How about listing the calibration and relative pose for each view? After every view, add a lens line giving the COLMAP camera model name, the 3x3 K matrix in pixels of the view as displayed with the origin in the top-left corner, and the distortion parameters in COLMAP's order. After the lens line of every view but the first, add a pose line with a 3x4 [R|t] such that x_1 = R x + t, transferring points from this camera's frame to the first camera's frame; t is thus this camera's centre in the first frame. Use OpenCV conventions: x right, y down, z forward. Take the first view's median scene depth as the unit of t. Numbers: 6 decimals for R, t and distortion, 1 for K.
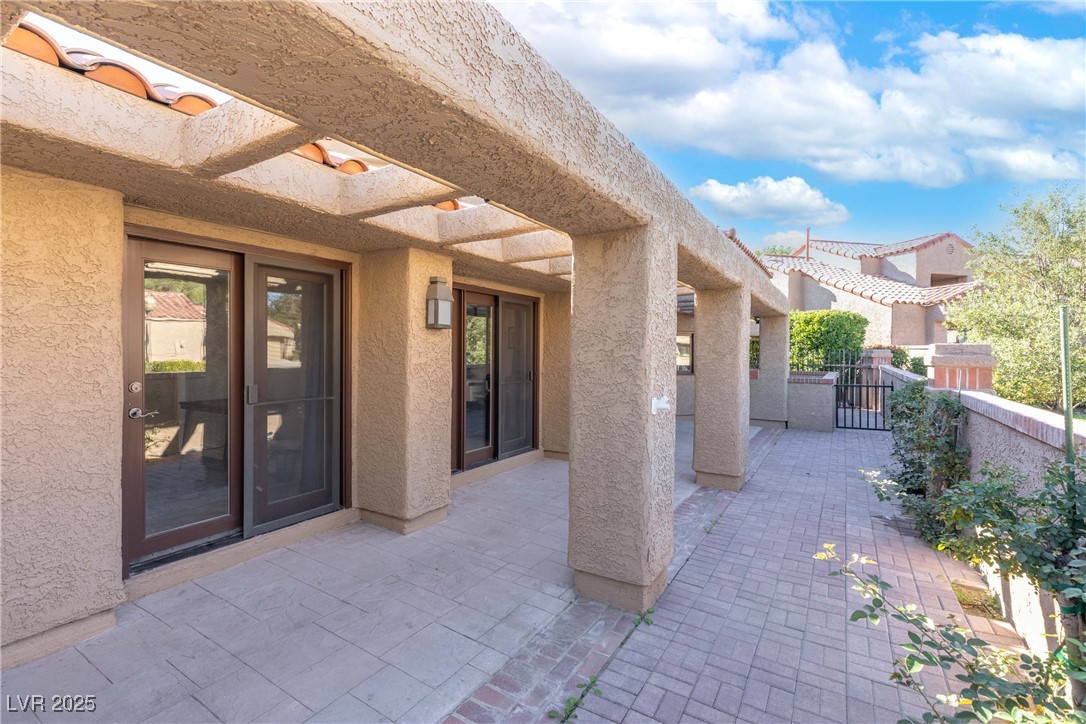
lens RADIAL K [[486.2, 0, 540.0], [0, 486.2, 356.2], [0, 0, 1]] dist [0.003351, -0.000085]
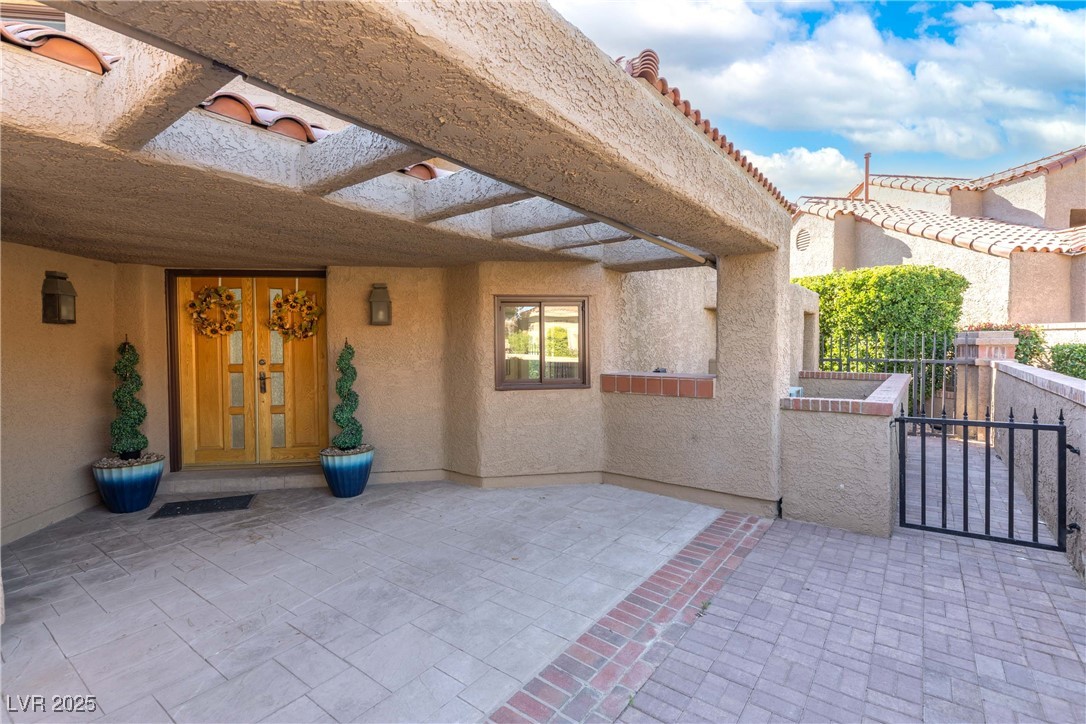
lens RADIAL K [[506.6, 0, 544.3], [0, 506.6, 356.5], [0, 0, 1]] dist [-0.003066, 0.000722]
pose [[0.996186, -0.011341, -0.086512, 0.224083], [0.012893, 0.999765, 0.017401, -0.001212], [0.086295, -0.018450, 0.996099, 0.356147]]
